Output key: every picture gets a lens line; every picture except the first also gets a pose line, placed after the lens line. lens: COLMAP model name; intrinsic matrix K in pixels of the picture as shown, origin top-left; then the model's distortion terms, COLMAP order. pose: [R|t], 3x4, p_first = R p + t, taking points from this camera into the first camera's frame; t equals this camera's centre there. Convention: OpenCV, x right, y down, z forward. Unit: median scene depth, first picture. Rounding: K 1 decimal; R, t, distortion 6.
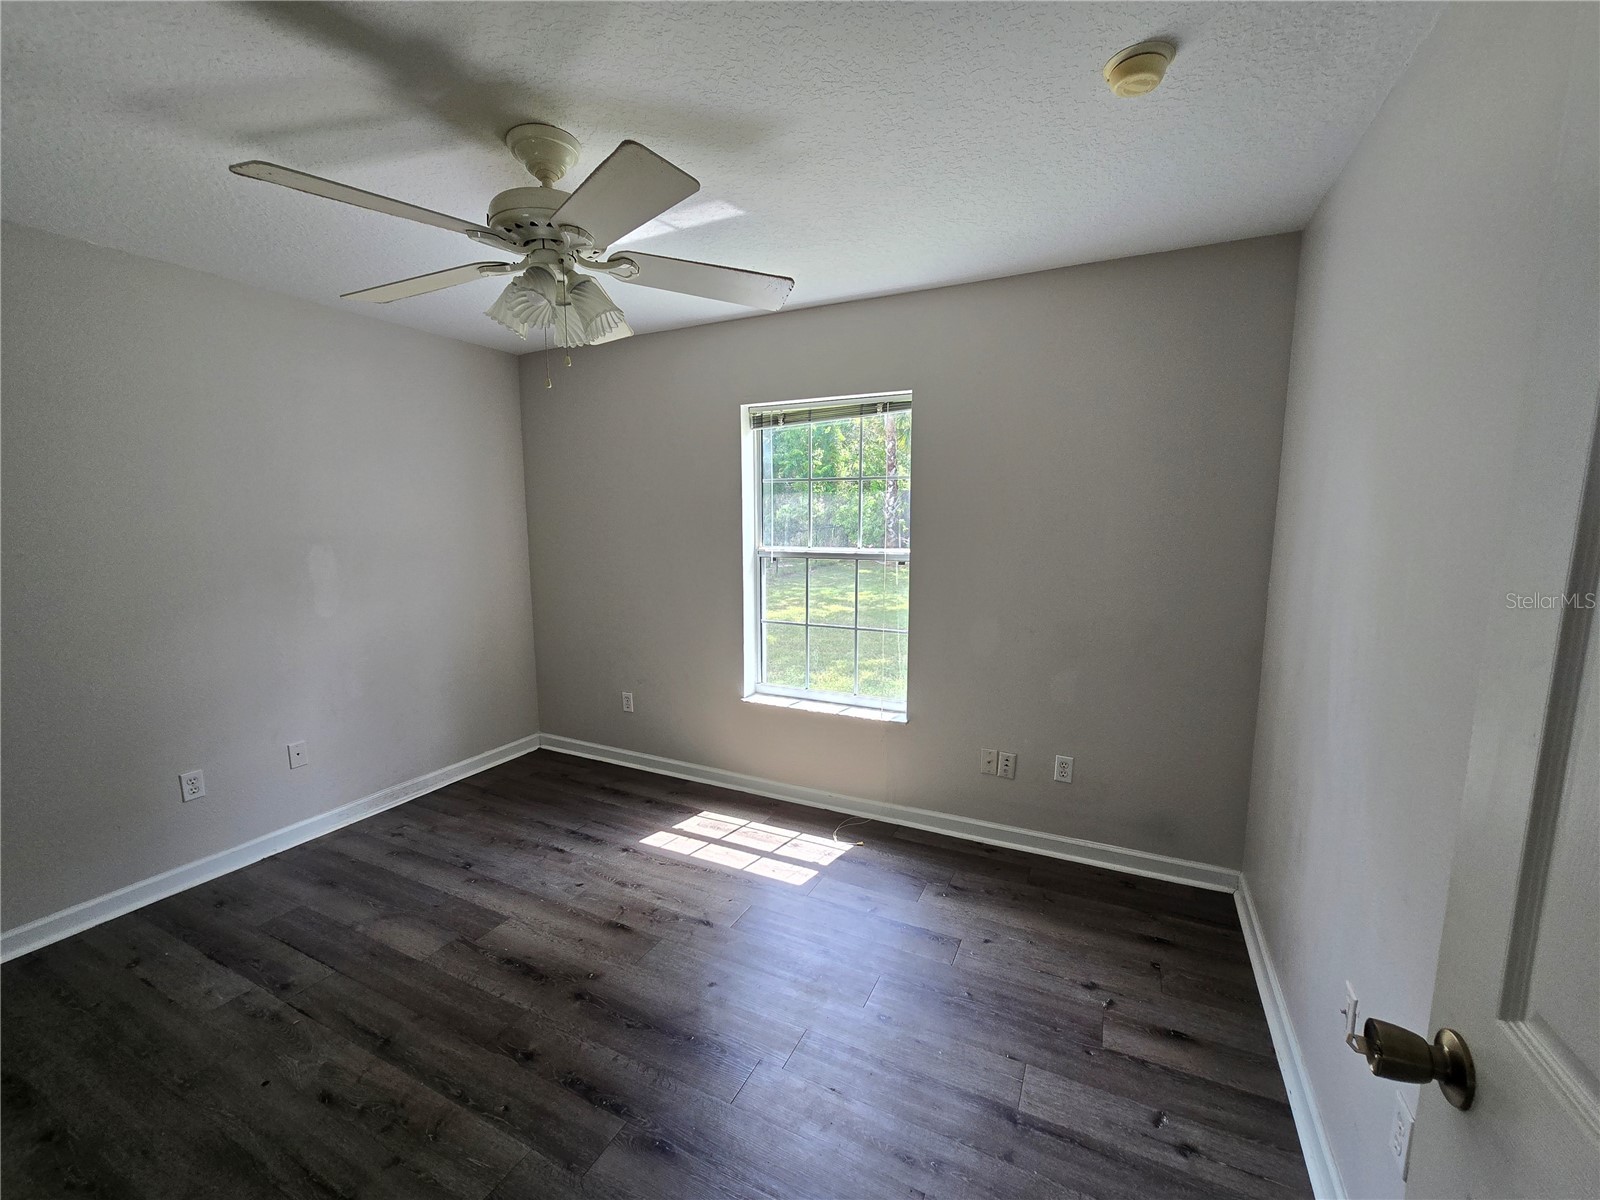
lens RADIAL K [[657.8, 0, 801.1], [0, 657.8, 608.7], [0, 0, 1]] dist [-0.003575, -0.000047]
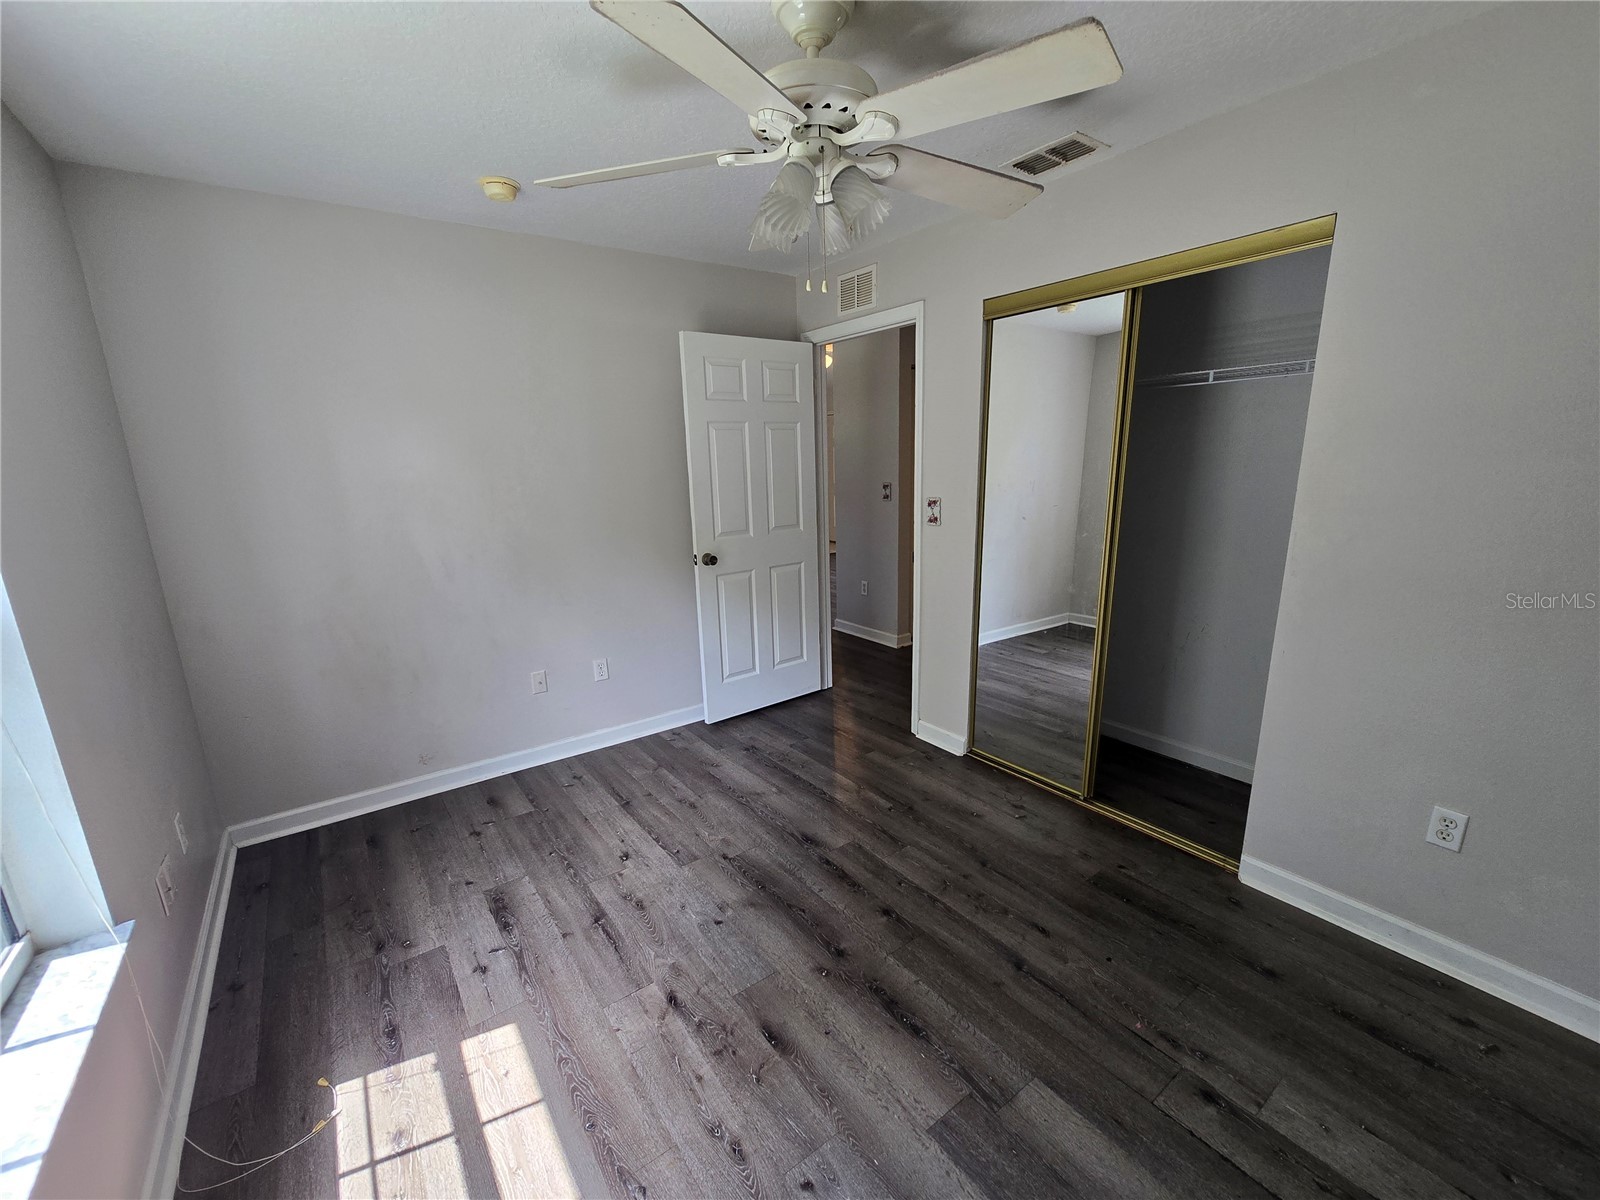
lens RADIAL K [[657.8, 0, 801.1], [0, 657.8, 608.7], [0, 0, 1]] dist [-0.003575, -0.000047]
pose [[-0.887315, -0.079392, 0.454278, -0.688756], [0.094121, 0.933158, 0.346925, -0.228559], [-0.451457, 0.350589, -0.820533, 1.646017]]
